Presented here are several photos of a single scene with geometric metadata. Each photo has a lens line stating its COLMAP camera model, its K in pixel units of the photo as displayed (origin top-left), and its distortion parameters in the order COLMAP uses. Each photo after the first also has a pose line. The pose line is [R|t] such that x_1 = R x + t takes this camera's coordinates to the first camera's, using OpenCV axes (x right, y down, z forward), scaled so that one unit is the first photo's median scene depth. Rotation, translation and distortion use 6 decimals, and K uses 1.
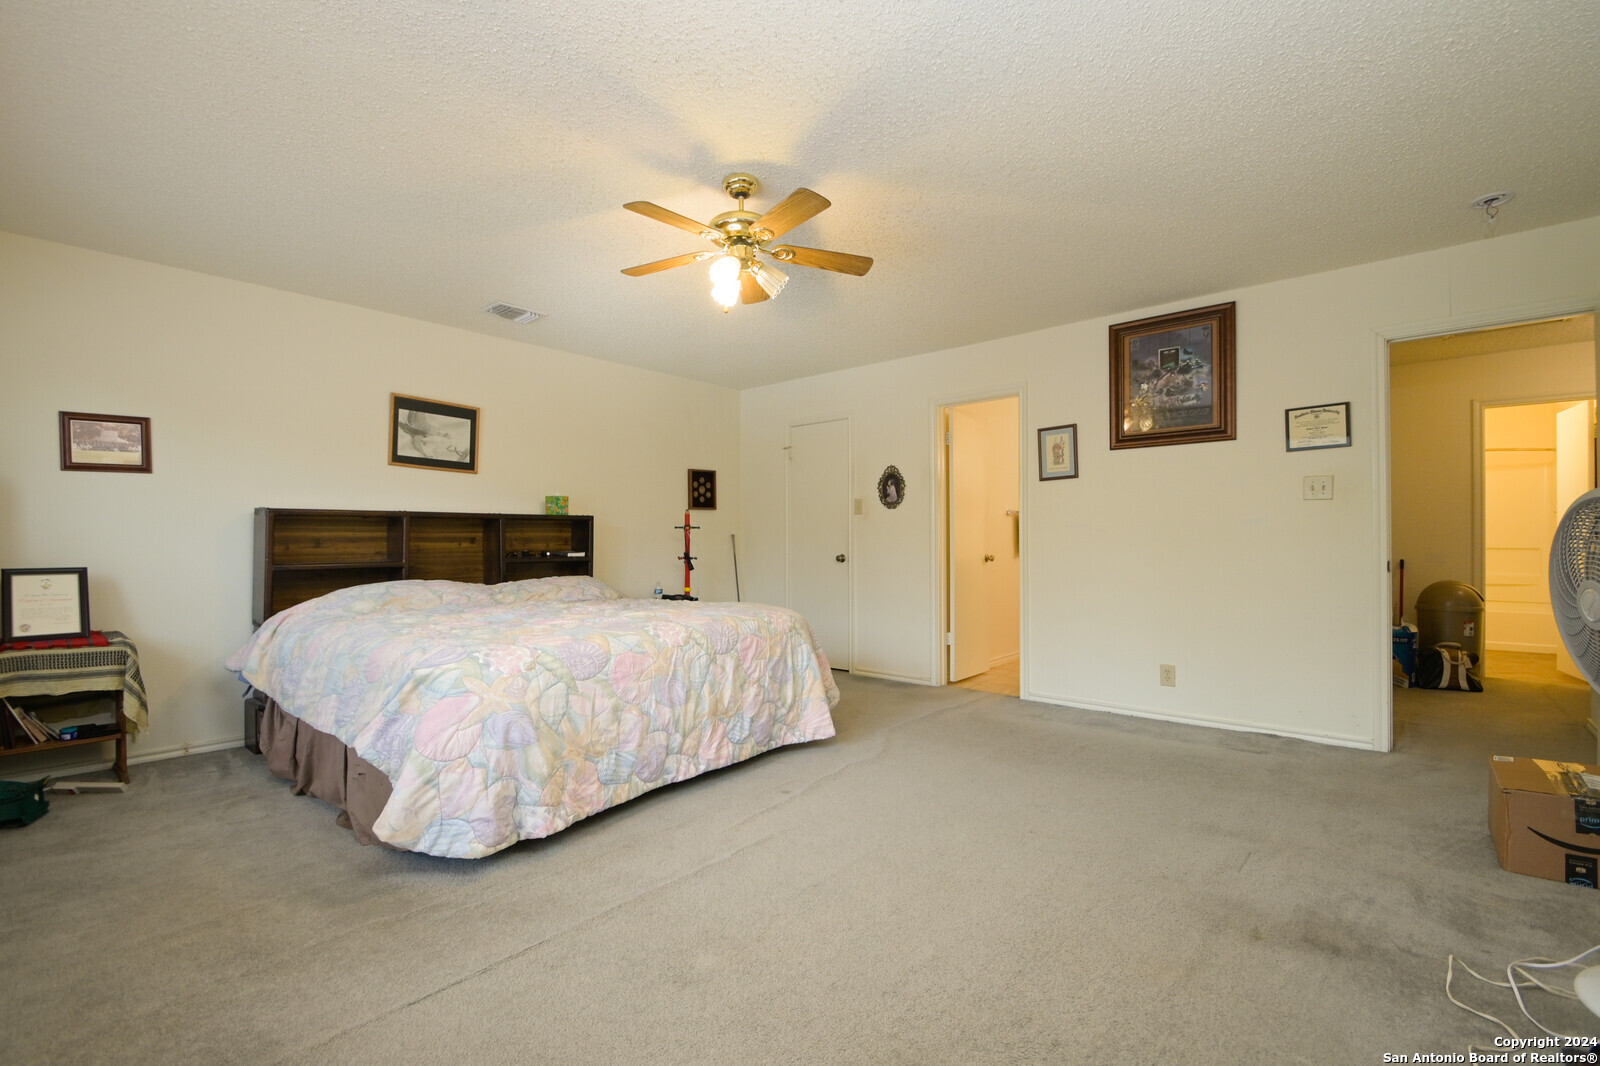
lens RADIAL K [[715.3, 0, 800.0], [0, 715.3, 533.0], [0, 0, 1]] dist [0.016823, -0.000008]
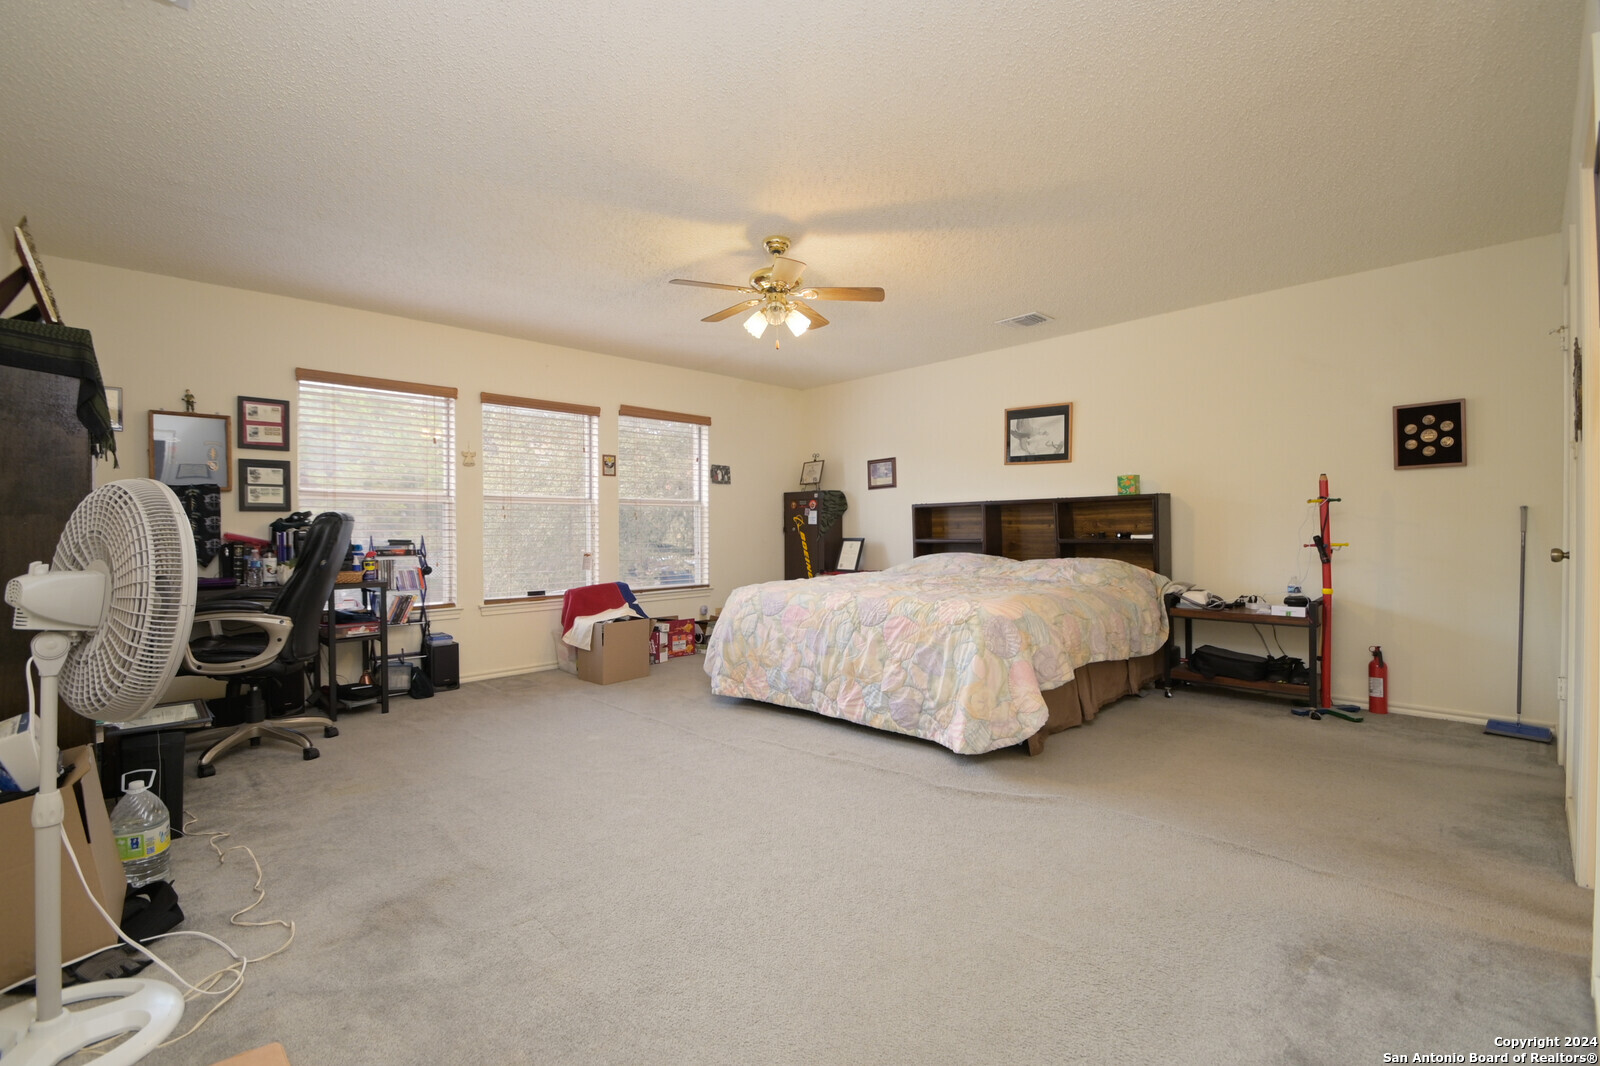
lens RADIAL K [[715.3, 0, 800.0], [0, 715.3, 533.0], [0, 0, 1]] dist [0.016823, -0.000008]
pose [[-0.082692, 0.011372, -0.996510, 0.942941], [0.021702, 0.999718, 0.009607, 0.009751], [0.996339, -0.020832, -0.082915, 0.920732]]
